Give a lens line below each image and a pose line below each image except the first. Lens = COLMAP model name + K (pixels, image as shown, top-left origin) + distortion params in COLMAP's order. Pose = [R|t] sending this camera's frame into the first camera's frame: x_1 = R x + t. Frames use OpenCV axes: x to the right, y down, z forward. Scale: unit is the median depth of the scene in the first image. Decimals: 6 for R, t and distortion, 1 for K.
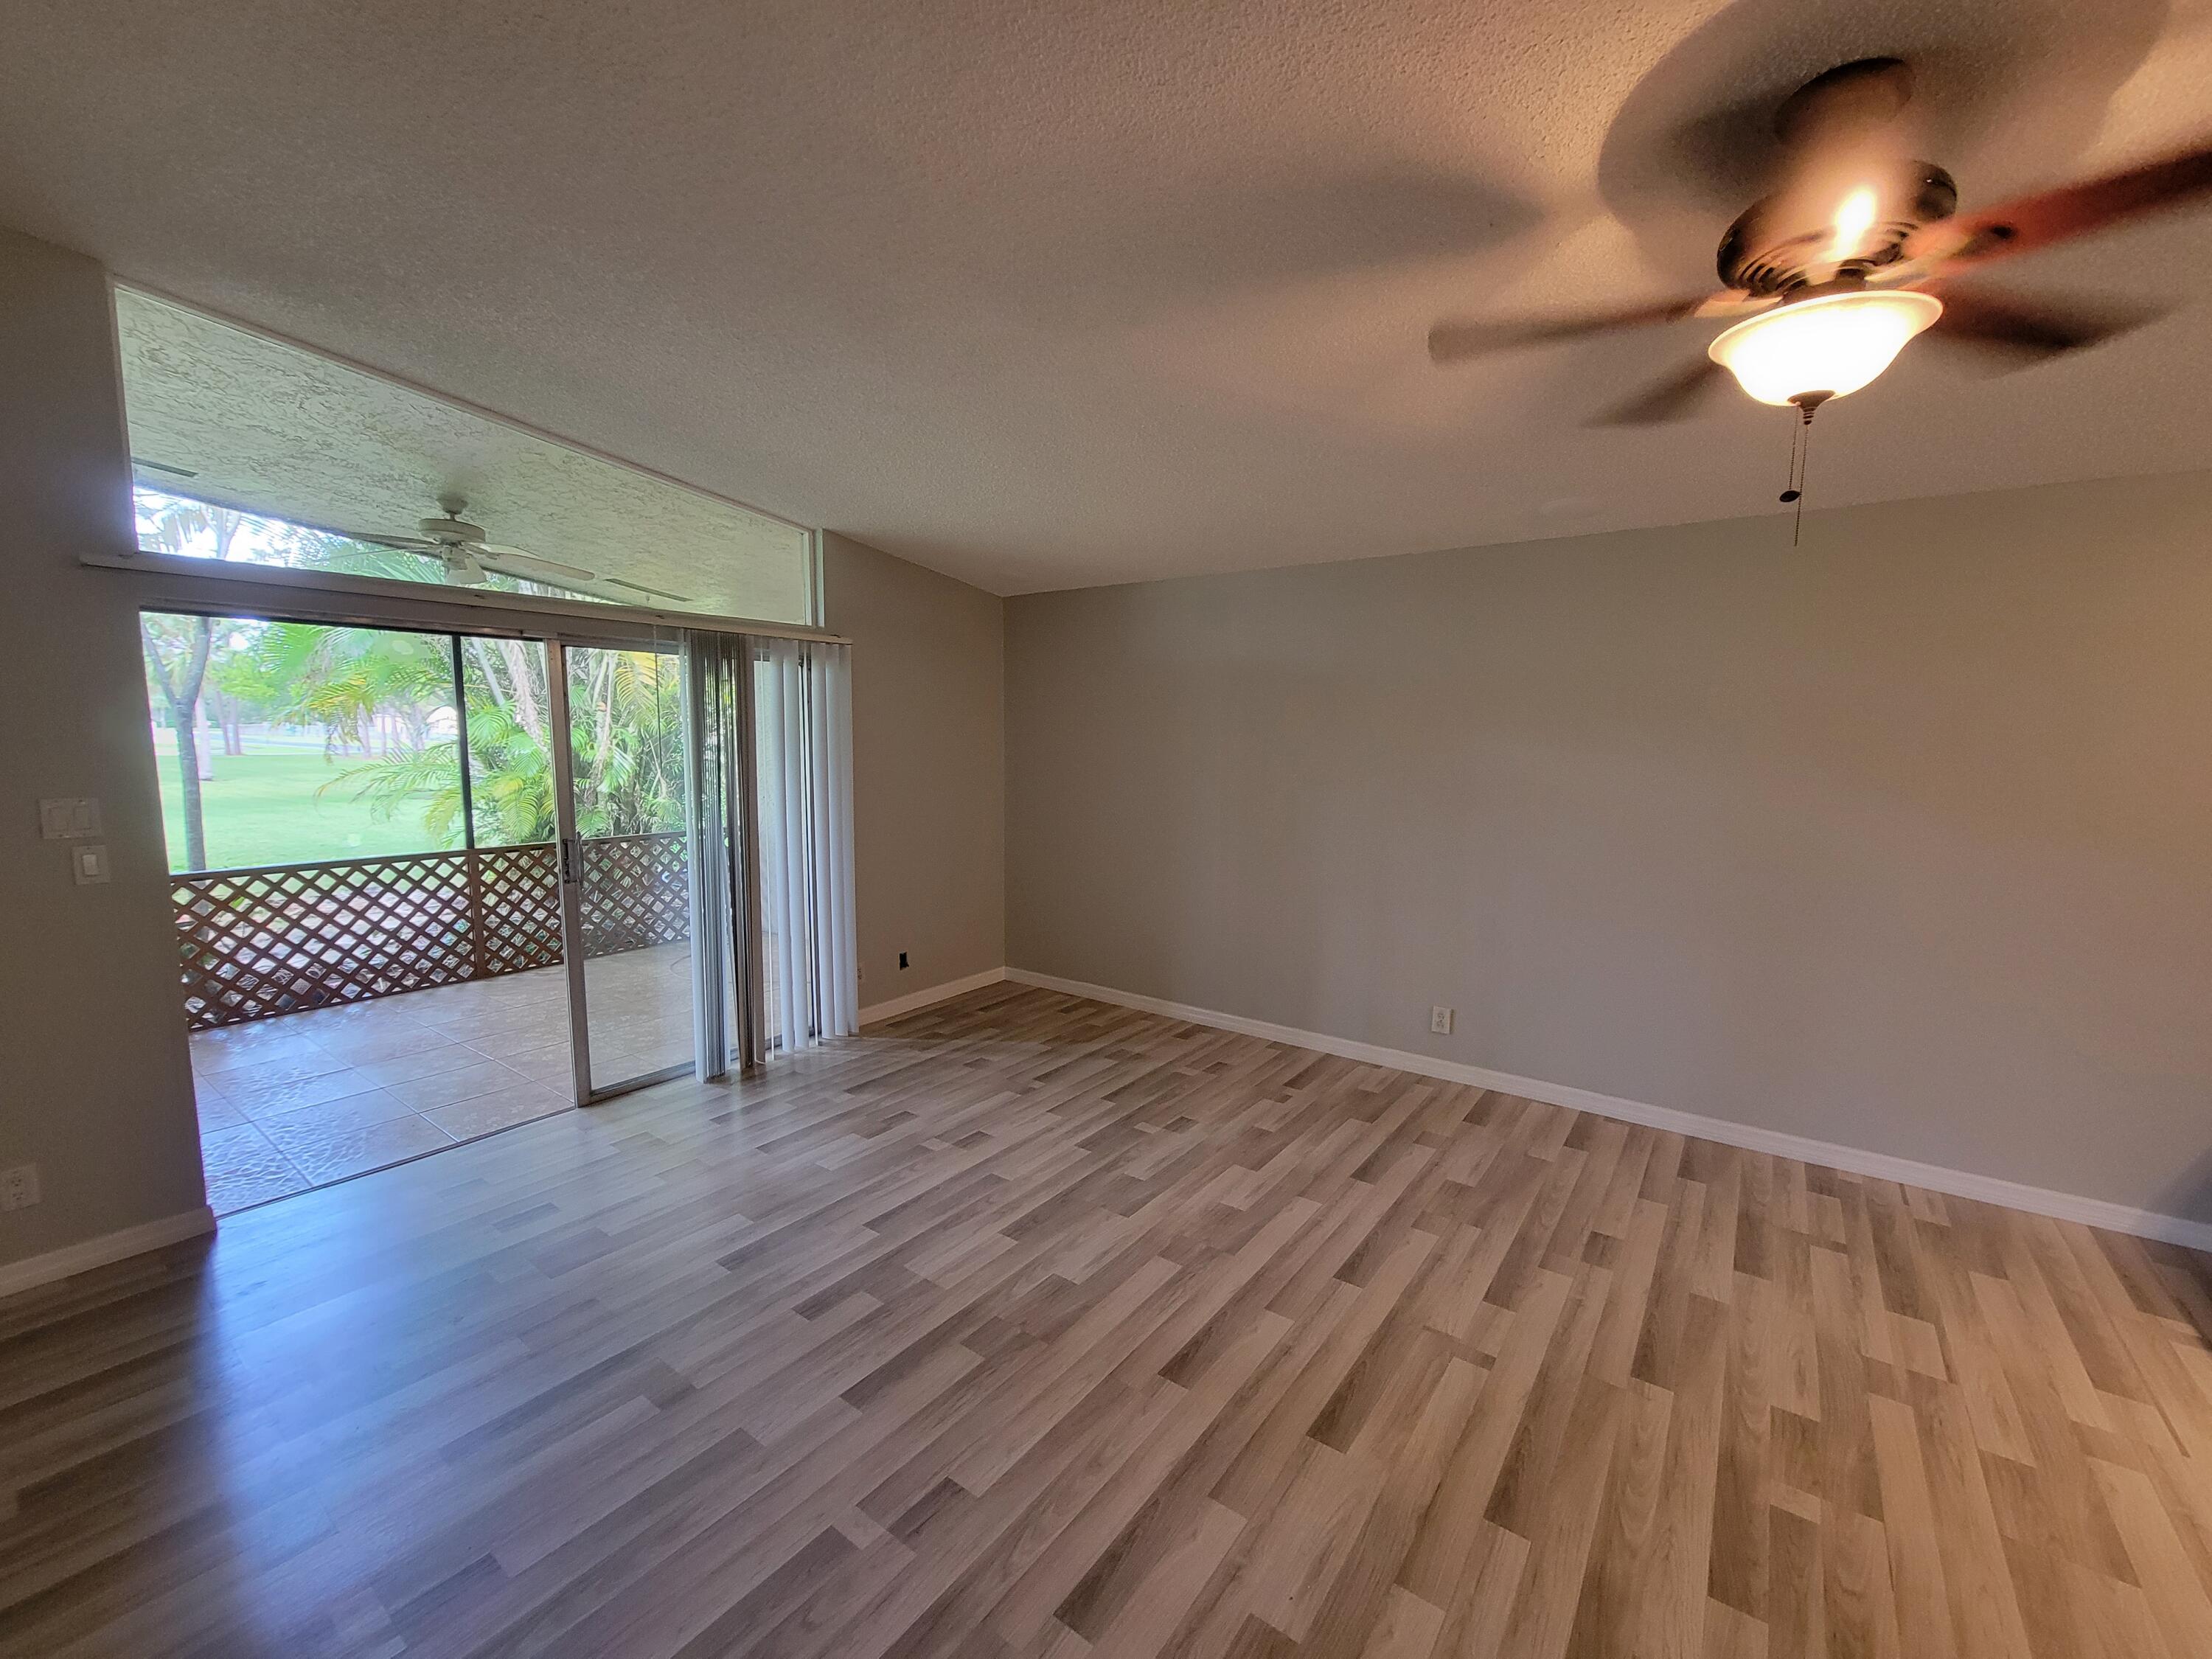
lens RADIAL K [[904.5, 0, 1093.9], [0, 904.5, 831.2], [0, 0, 1]] dist [0.000973, -0.001934]
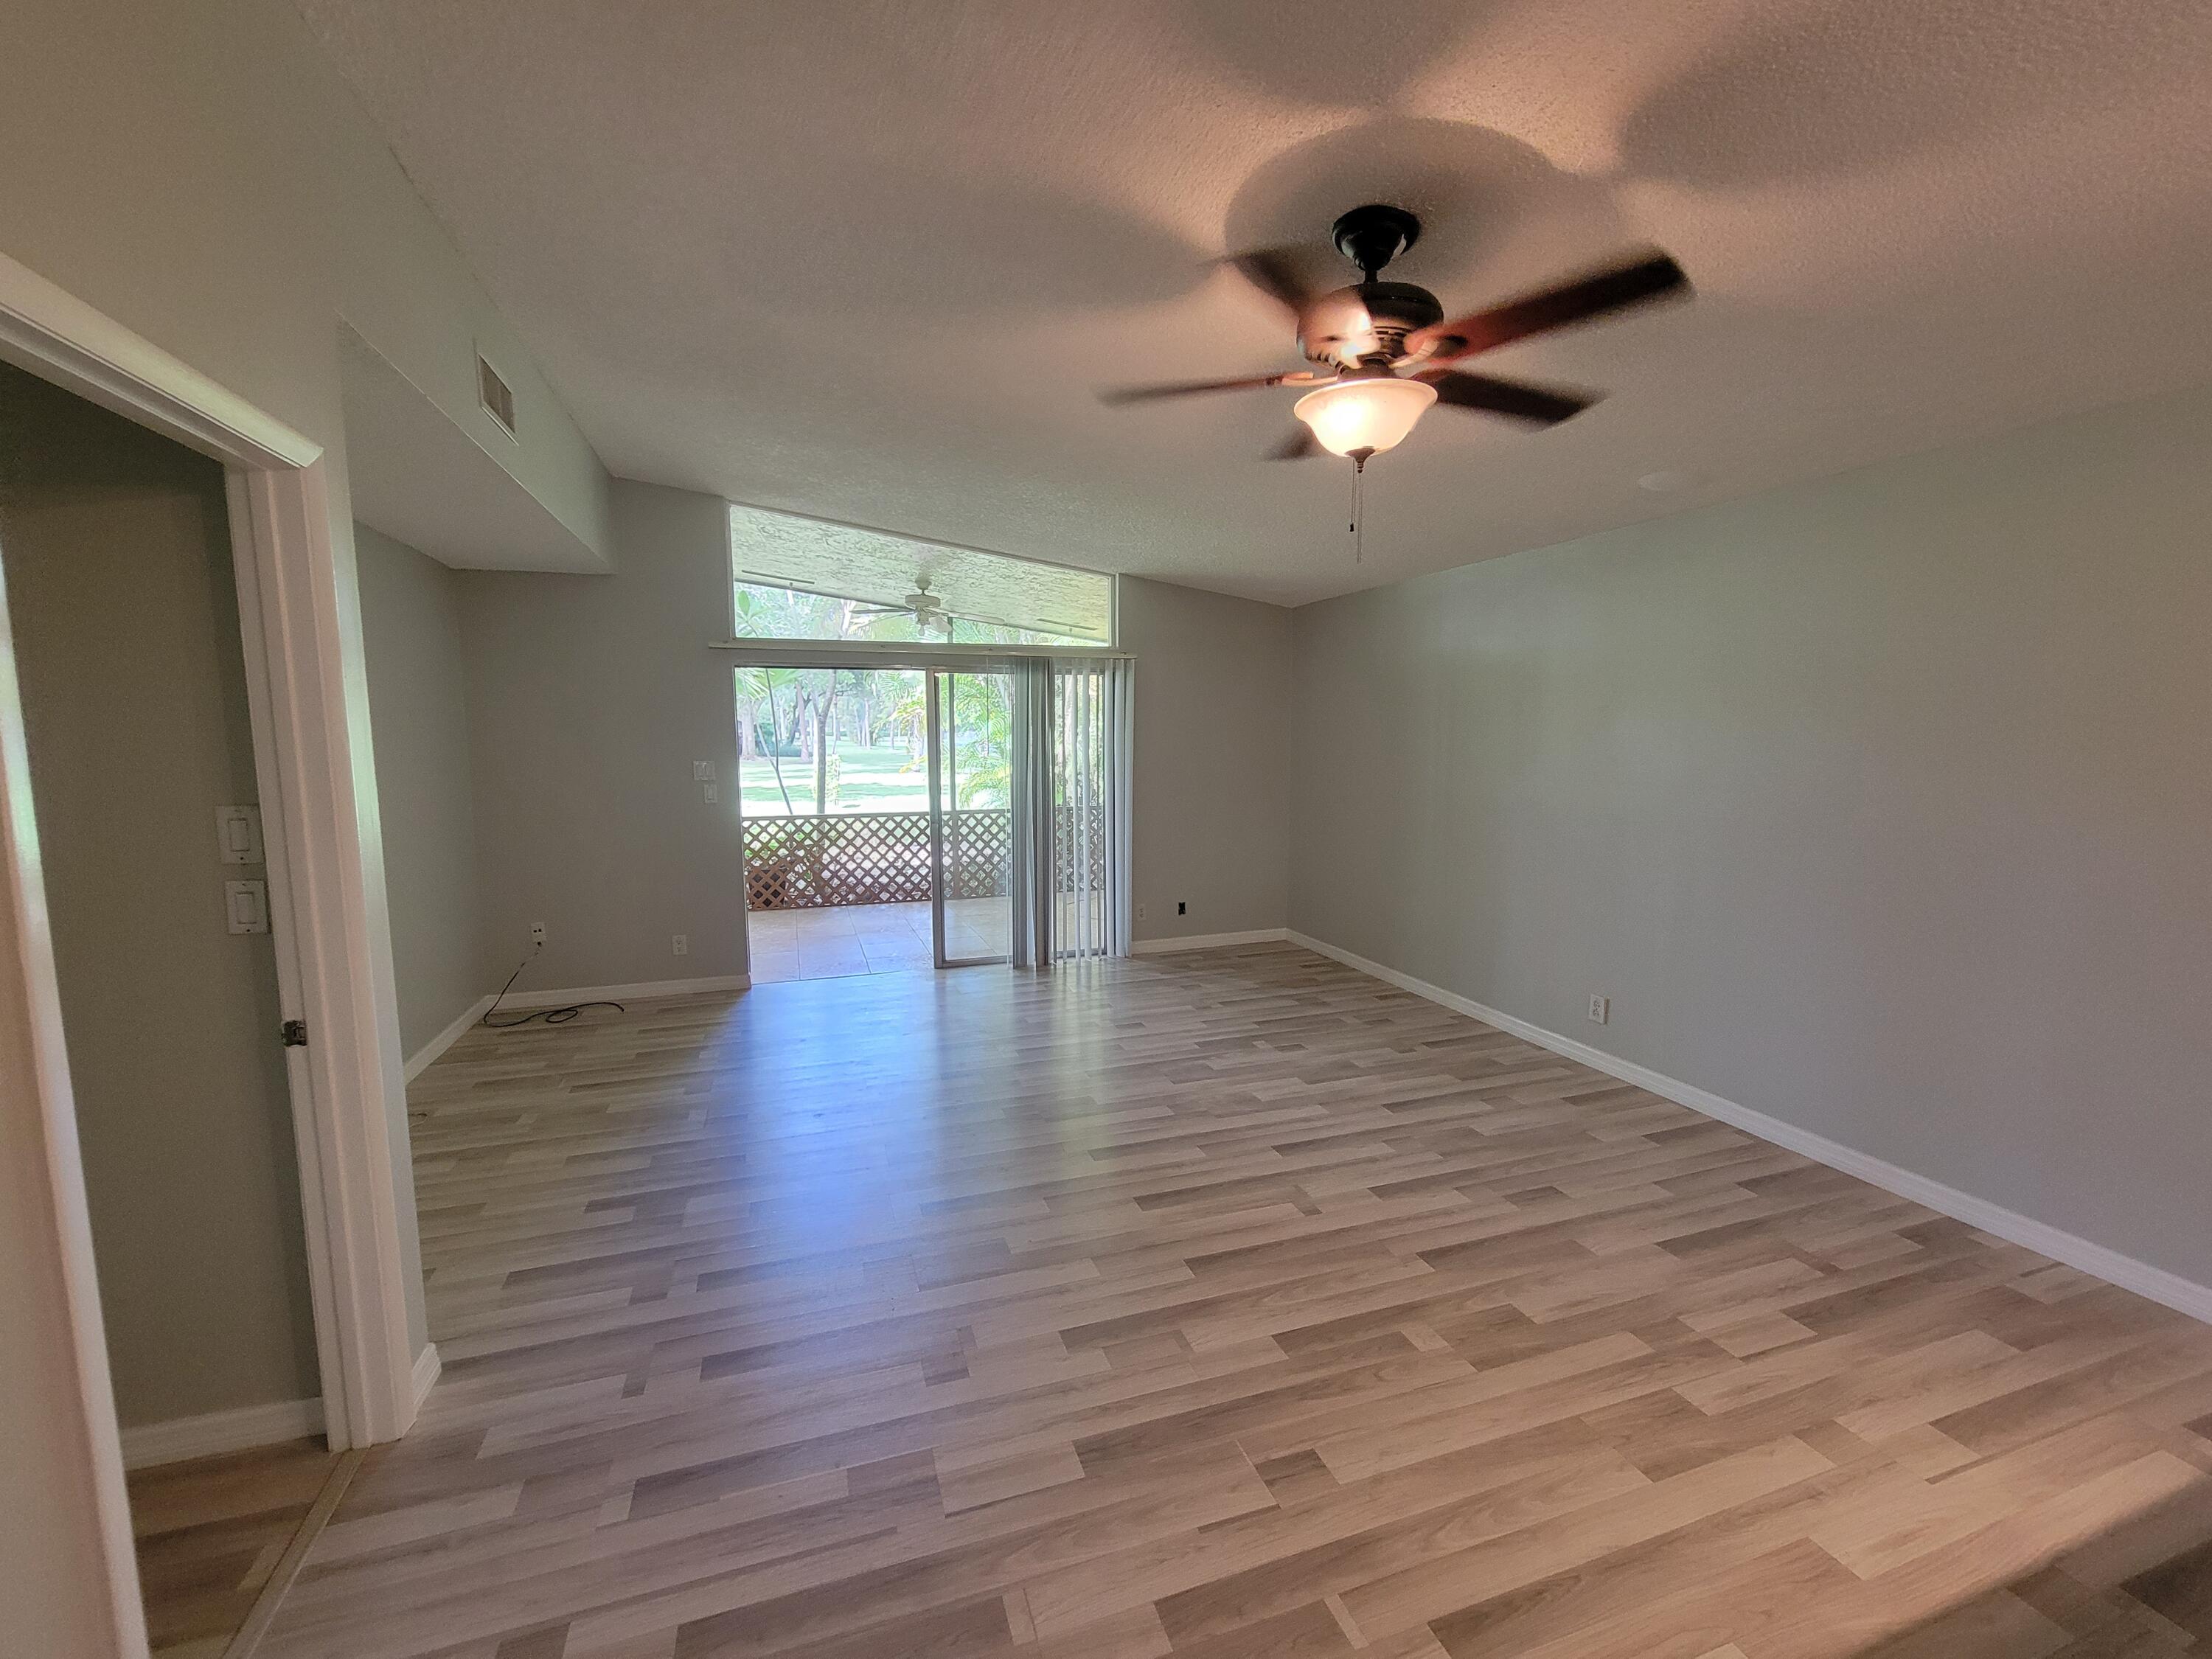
lens RADIAL K [[904.5, 0, 1100.4], [0, 904.5, 837.3], [0, 0, 1]] dist [0.000973, -0.001934]
pose [[0.824095, 0.053403, -0.563929, 0.487071], [-0.050260, 0.998513, 0.021109, 0.029314], [0.564217, 0.010948, 0.825554, -0.118980]]
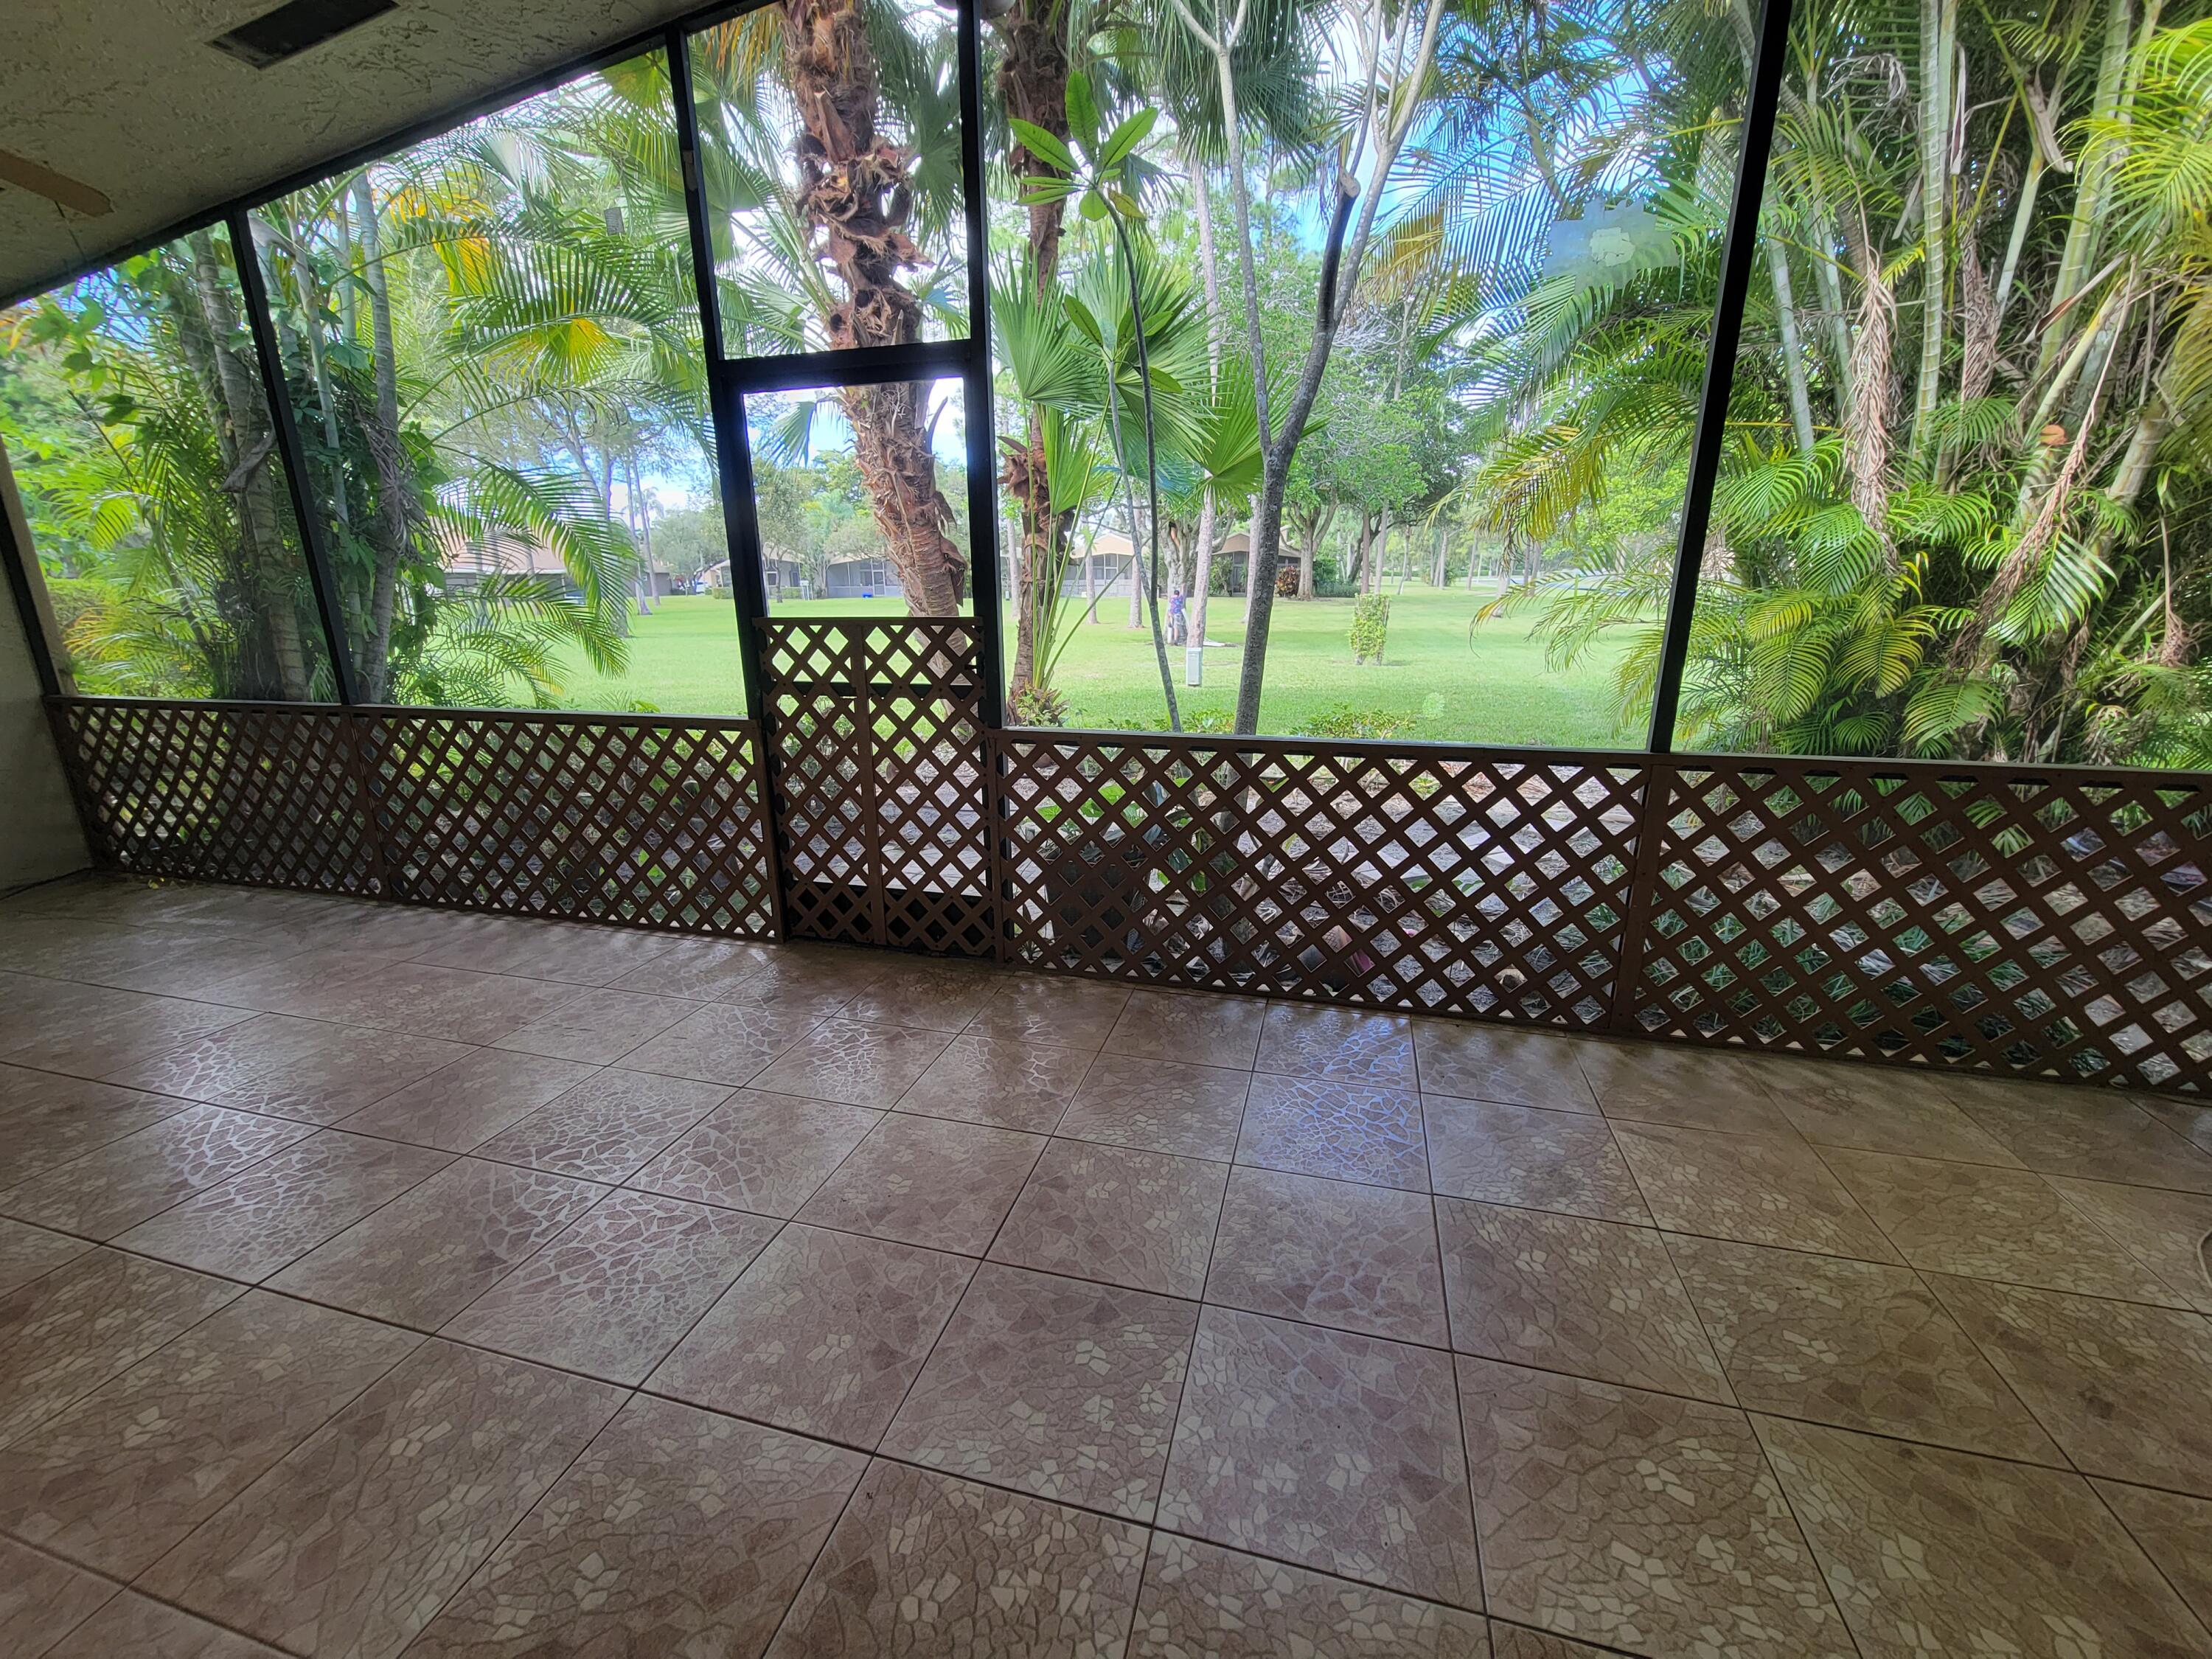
lens RADIAL K [[904.5, 0, 1102.6], [0, 904.5, 832.2], [0, 0, 1]] dist [0.000973, -0.001934]
pose [[0.362249, 0.240551, -0.900506, -0.554626], [-0.089371, 0.970636, 0.223333, -0.022412], [0.927787, -0.000424, 0.373111, 0.847716]]
